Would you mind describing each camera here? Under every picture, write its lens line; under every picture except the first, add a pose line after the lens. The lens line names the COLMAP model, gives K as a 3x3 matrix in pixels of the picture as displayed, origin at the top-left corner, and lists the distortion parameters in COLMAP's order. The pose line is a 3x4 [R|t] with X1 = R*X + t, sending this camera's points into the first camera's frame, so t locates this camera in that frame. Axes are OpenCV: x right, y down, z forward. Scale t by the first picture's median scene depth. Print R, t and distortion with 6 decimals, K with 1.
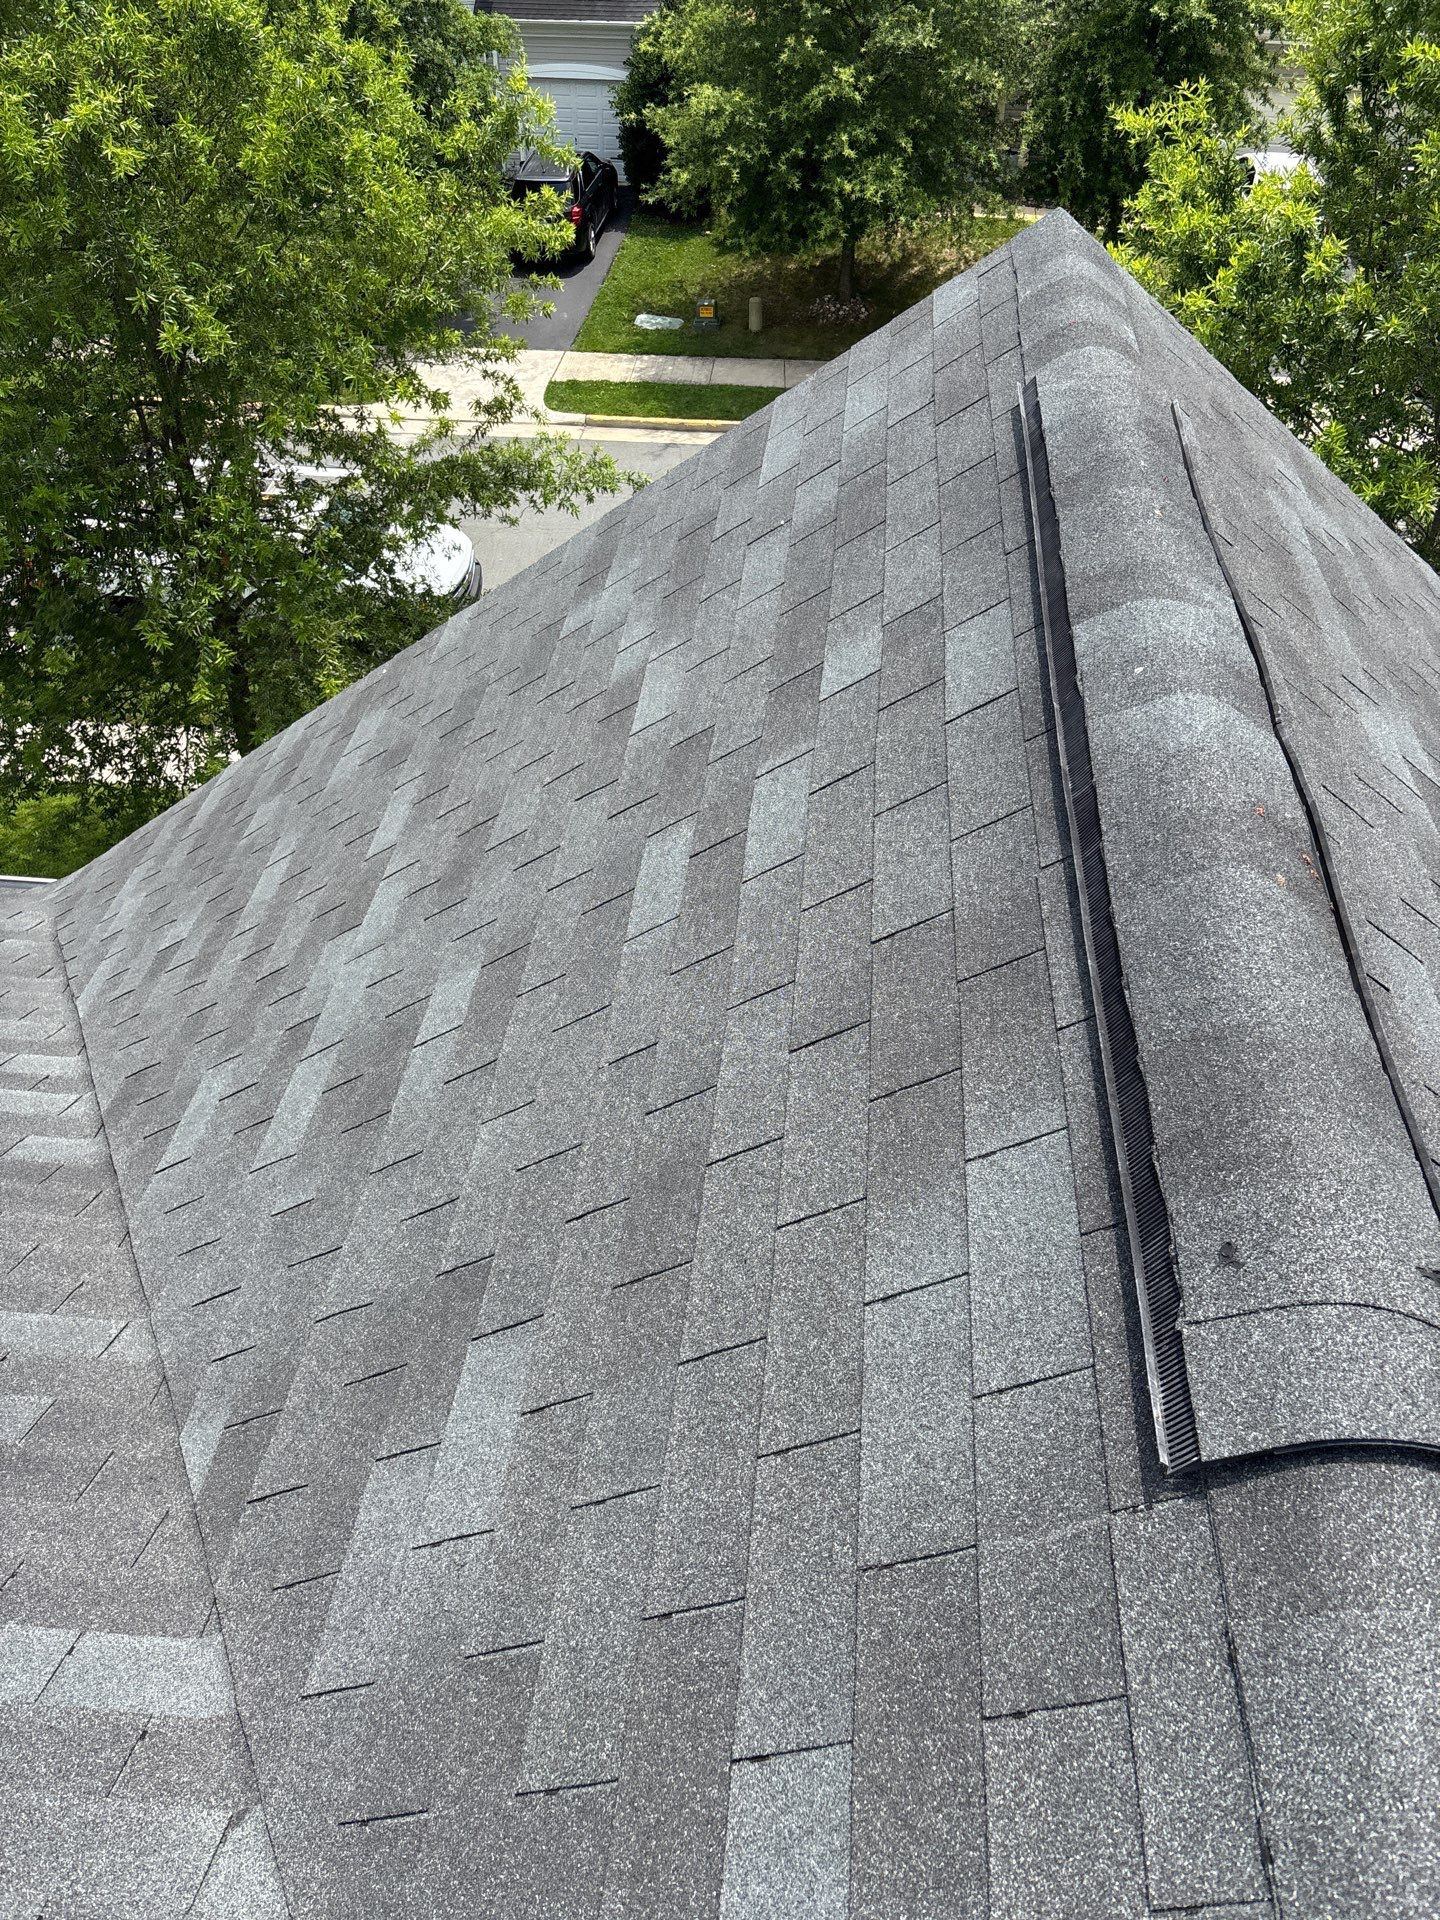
lens RADIAL K [[1481.5, 0, 720.0], [0, 1481.5, 960.0], [0, 0, 1]] dist [0.023768, -0.031478]
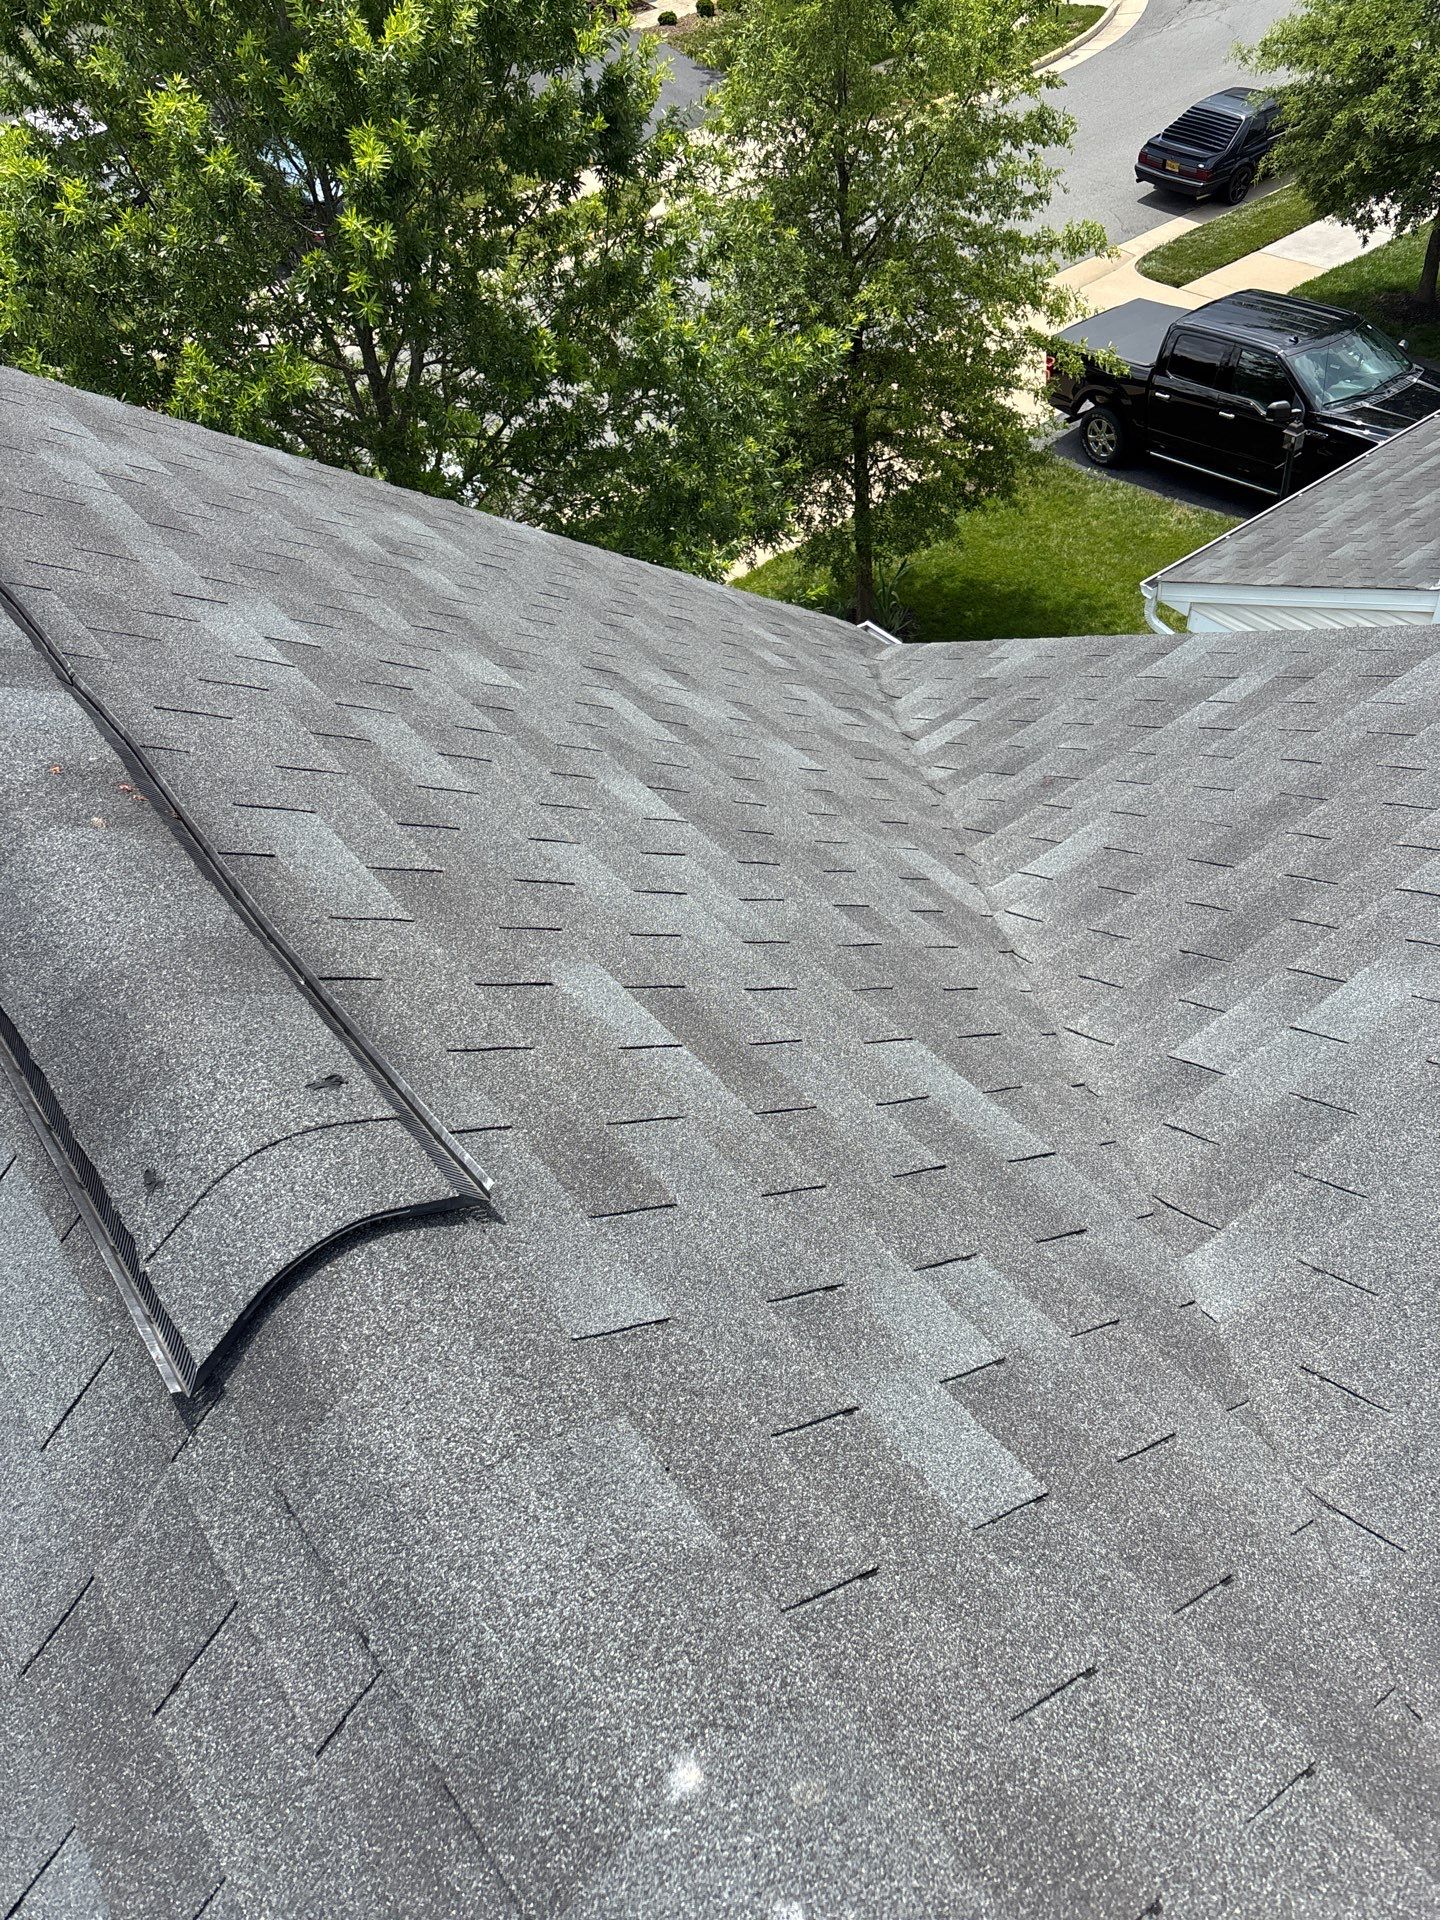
lens RADIAL K [[1481.5, 0, 720.0], [0, 1481.5, 960.0], [0, 0, 1]] dist [0.023768, -0.031478]
pose [[0.729515, -0.544248, 0.414249, 0.302754], [0.530283, 0.832585, 0.160009, 0.121904], [-0.431982, 0.102940, 0.895988, -0.112248]]
